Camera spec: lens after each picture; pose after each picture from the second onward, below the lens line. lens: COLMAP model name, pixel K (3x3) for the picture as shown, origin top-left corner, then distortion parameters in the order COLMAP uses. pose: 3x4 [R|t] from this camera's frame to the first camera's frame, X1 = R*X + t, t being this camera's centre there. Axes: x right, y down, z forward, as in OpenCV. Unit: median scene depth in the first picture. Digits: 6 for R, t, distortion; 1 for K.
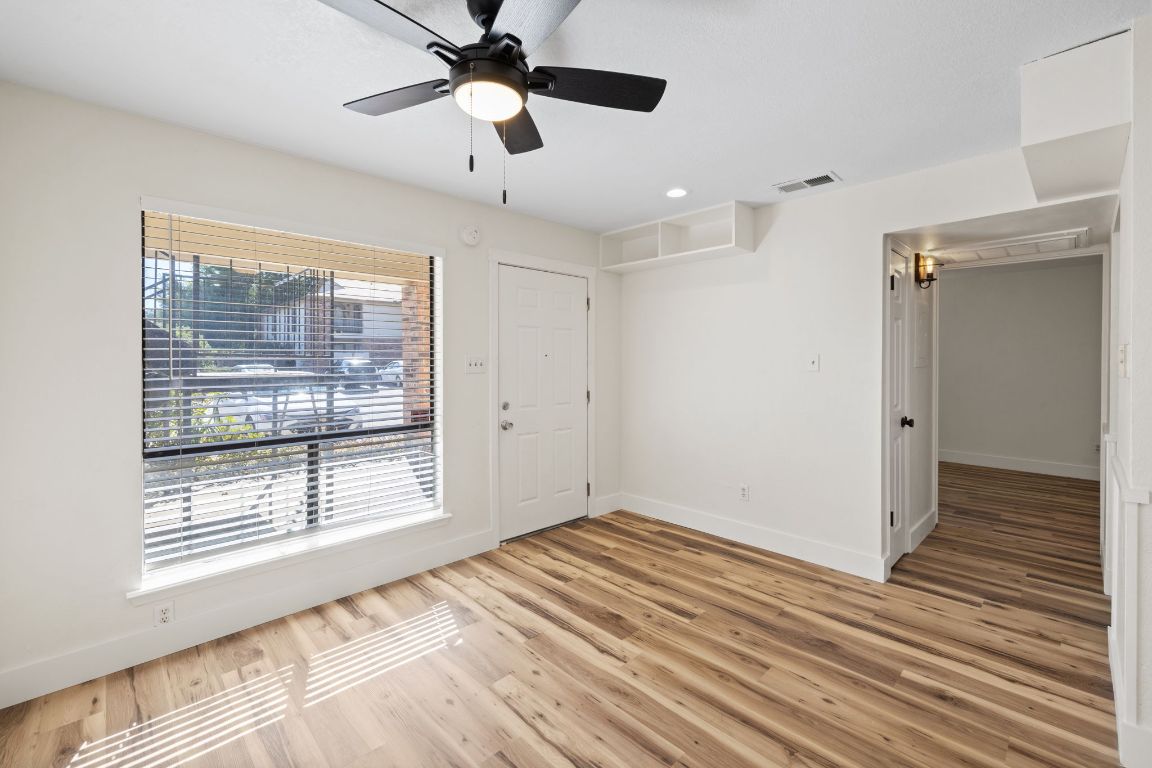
lens RADIAL K [[487.6, 0, 572.9], [0, 487.6, 362.0], [0, 0, 1]] dist [-0.000227, 0.000193]
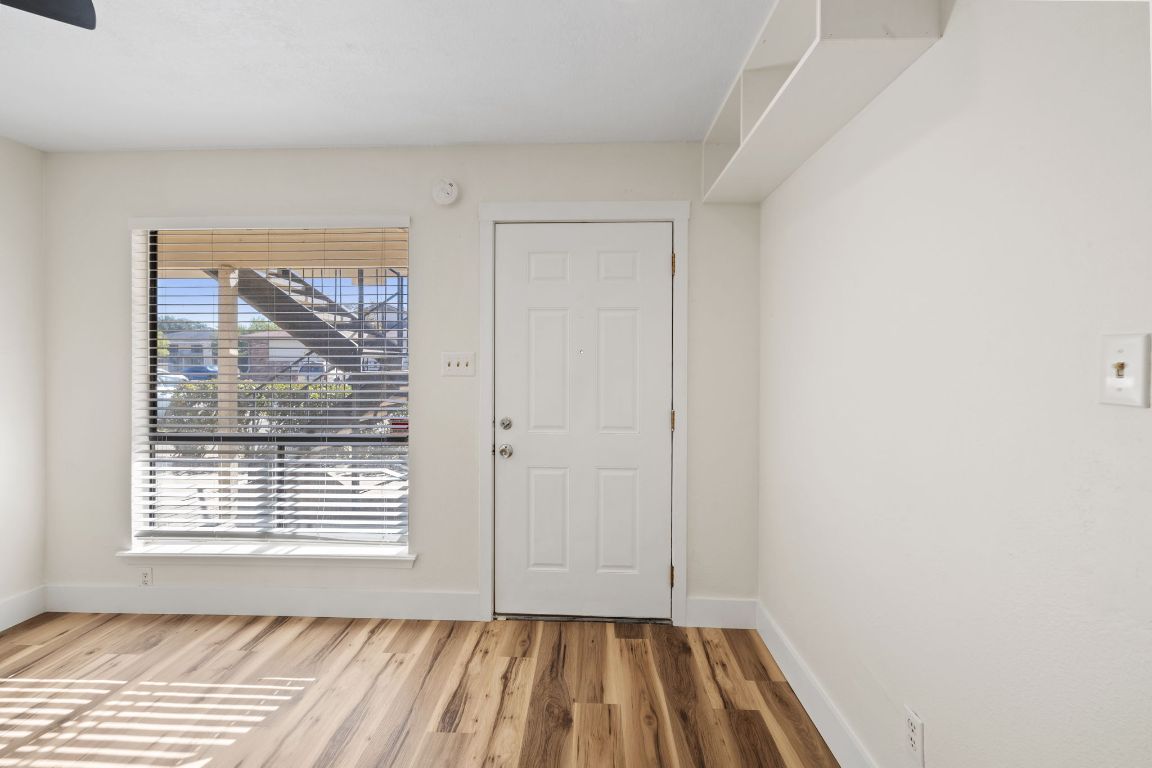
lens RADIAL K [[487.6, 0, 572.9], [0, 487.6, 362.0], [0, 0, 1]] dist [-0.000227, 0.000193]
pose [[0.695647, 0.008477, -0.718333, 0.506458], [-0.006420, 0.999964, 0.005583, -0.004222], [0.718355, 0.000728, 0.695677, 0.676895]]
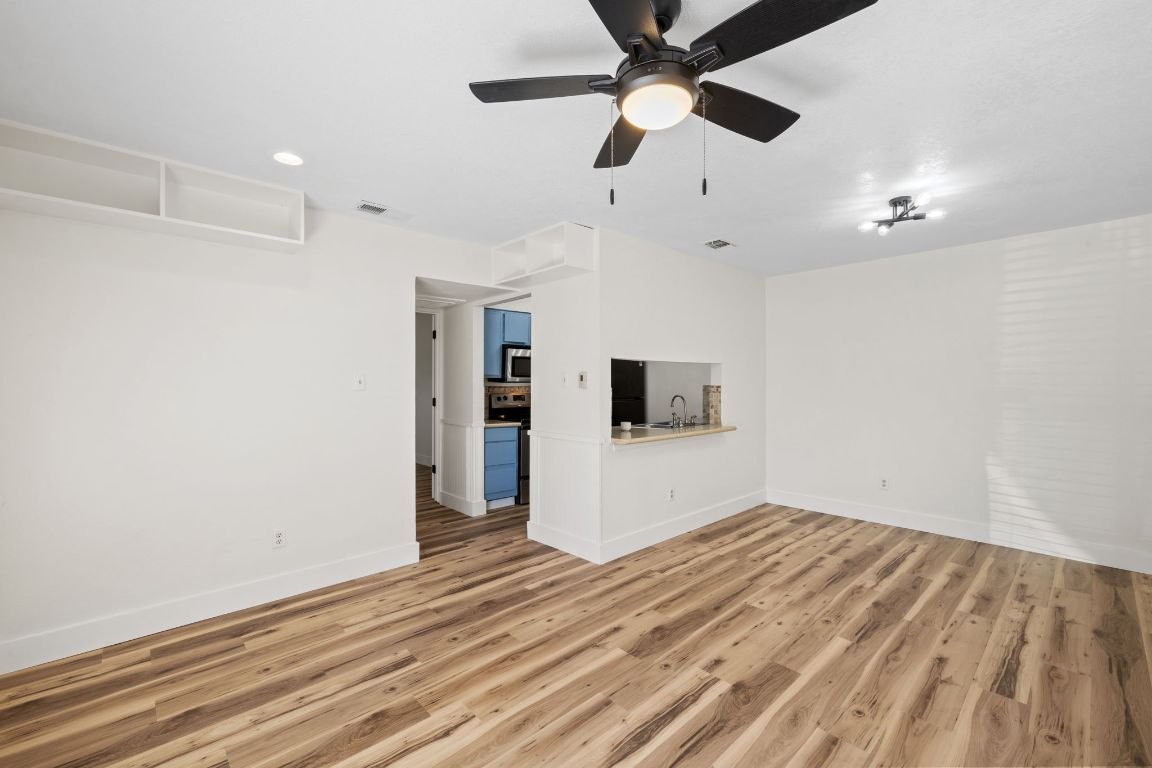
lens RADIAL K [[482.7, 0, 574.1], [0, 482.7, 376.7], [0, 0, 1]] dist [0.000231, -0.000032]
pose [[0.015305, 0.009194, 0.999841, -0.552949], [0.003479, 0.999951, -0.009249, 0.000604], [-0.999877, 0.003620, 0.015272, 0.566376]]
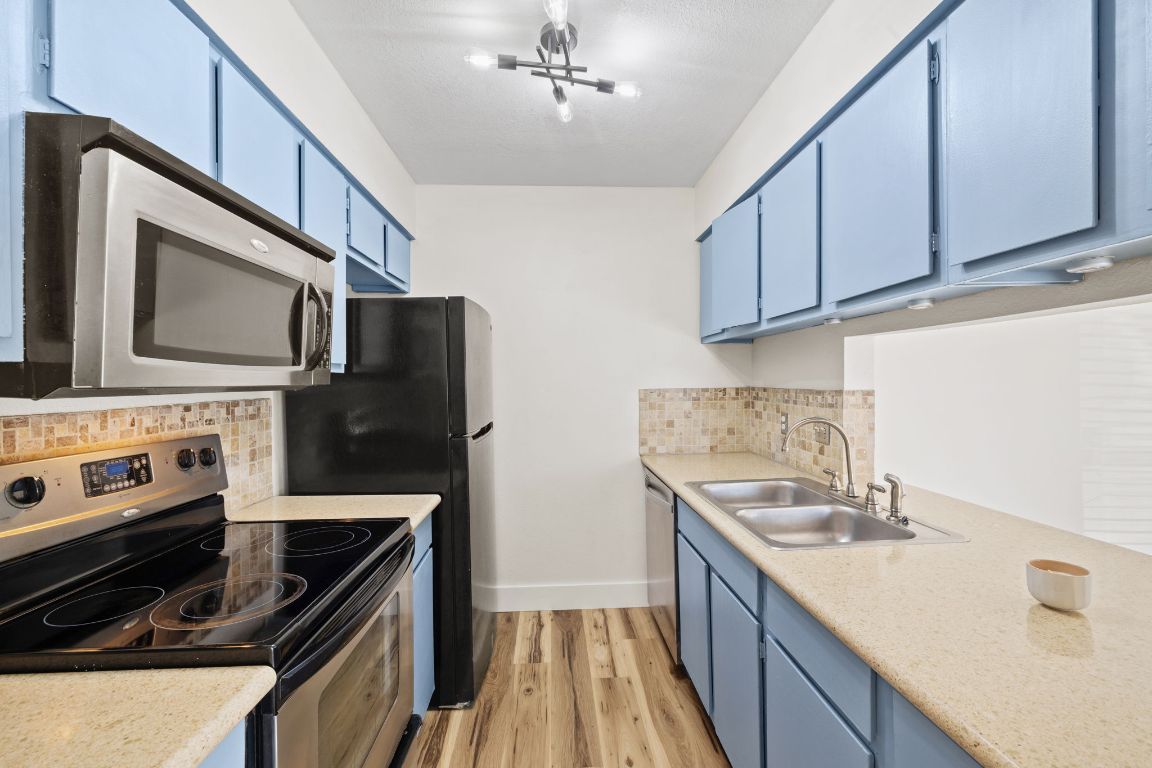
lens RADIAL K [[485.8, 0, 571.5], [0, 485.8, 388.2], [0, 0, 1]] dist [-0.002440, -0.000221]
pose [[-0.755551, -0.005834, 0.655063, 0.866768], [0.008256, 0.999796, 0.018427, -0.001175], [-0.655037, 0.019331, -0.755349, 0.864340]]
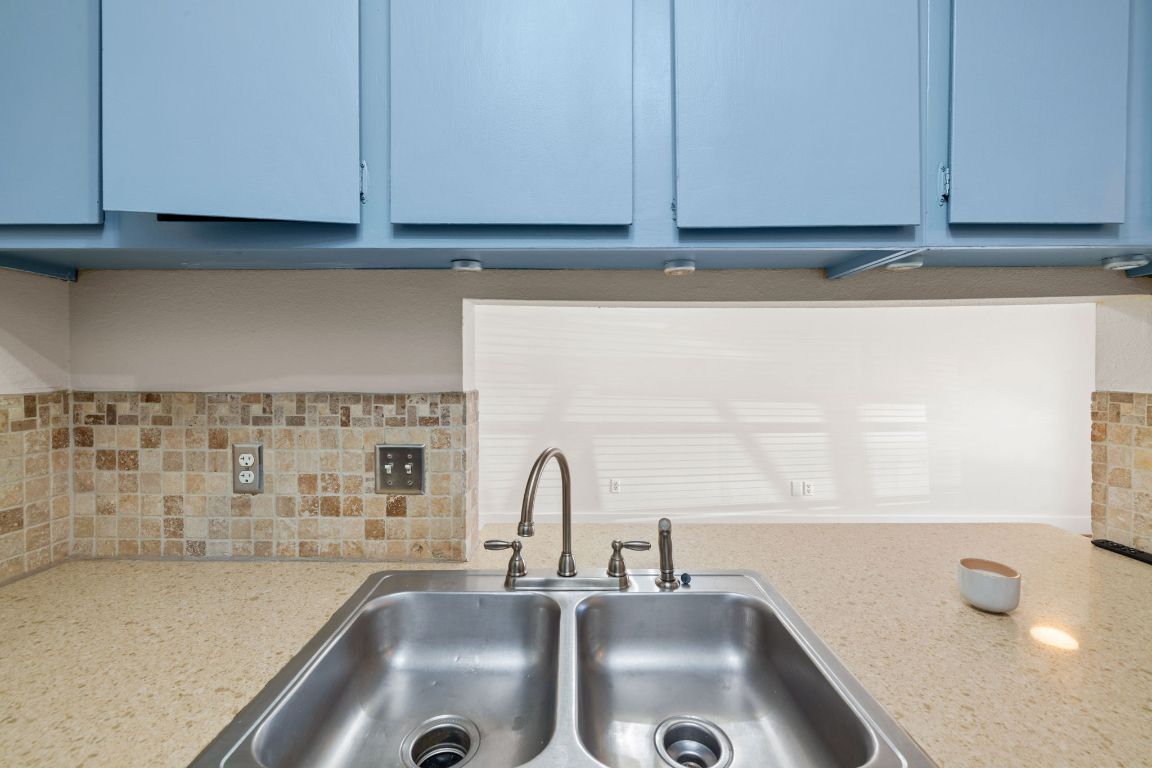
lens RADIAL K [[482.7, 0, 574.1], [0, 482.7, 376.7], [0, 0, 1]] dist [0.000231, -0.000032]
pose [[-0.690036, 0.006253, -0.723748, 1.219787], [-0.001711, 0.999946, 0.010270, 0.000915], [0.723773, 0.008325, -0.689988, 0.455999]]
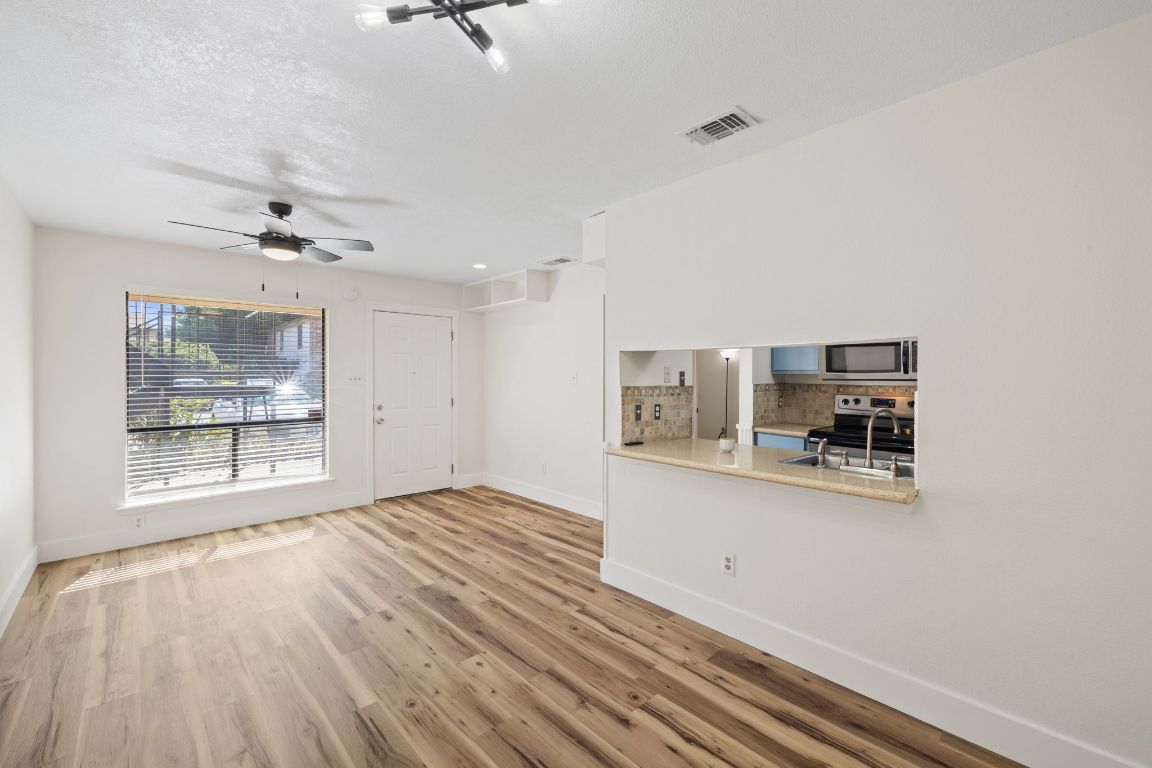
lens RADIAL K [[482.7, 0, 574.1], [0, 482.7, 376.7], [0, 0, 1]] dist [0.000231, -0.000032]
pose [[0.999806, 0.000740, -0.019682, 0.553041], [-0.000768, 0.999999, -0.001443, -0.001634], [0.019681, 0.001458, 0.999805, -0.511853]]
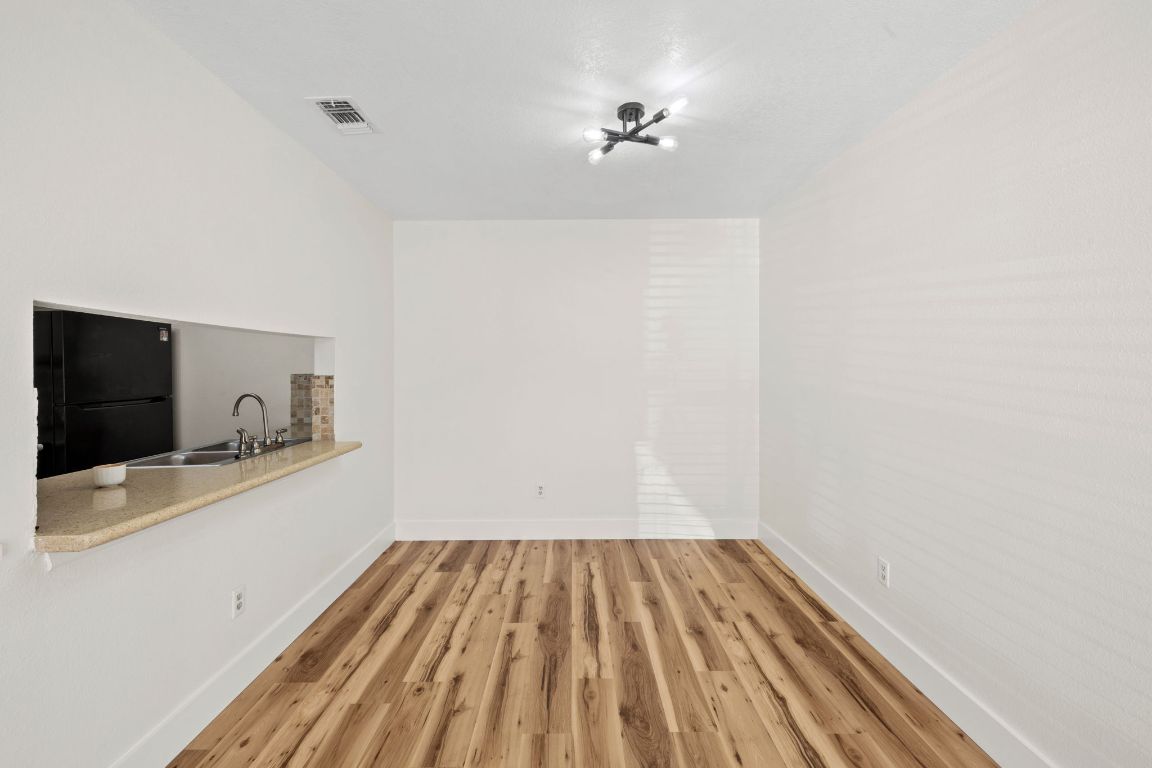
lens RADIAL K [[484.9, 0, 573.6], [0, 484.9, 368.2], [0, 0, 1]] dist [-0.001736, -0.000236]
pose [[-0.724486, -0.000465, 0.689289, 0.024948], [0.003967, 0.999980, 0.004844, 0.000273], [-0.689278, 0.006244, -0.724470, 0.475348]]
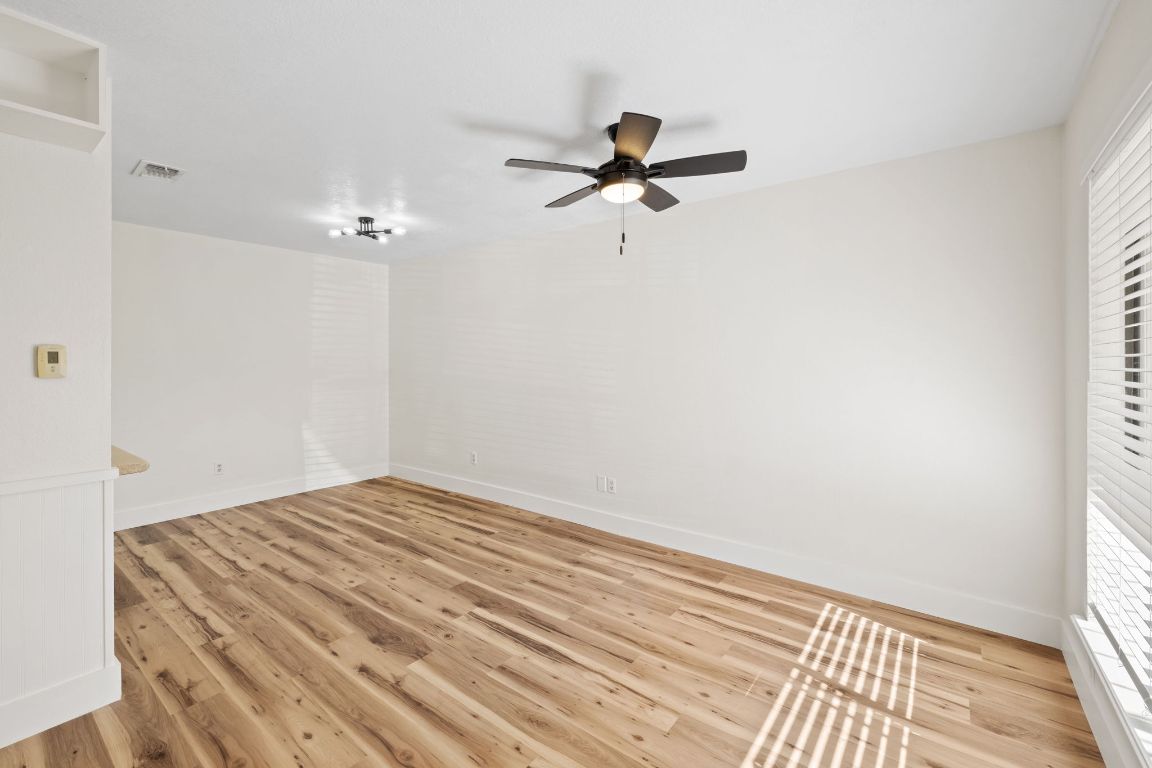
lens RADIAL K [[487.6, 0, 572.9], [0, 487.6, 362.0], [0, 0, 1]] dist [-0.000227, 0.000193]
pose [[-0.988914, 0.002832, -0.148462, 0.105440], [0.002497, 0.999994, 0.002440, -0.000369], [0.148468, 0.002042, -0.988915, 1.230644]]
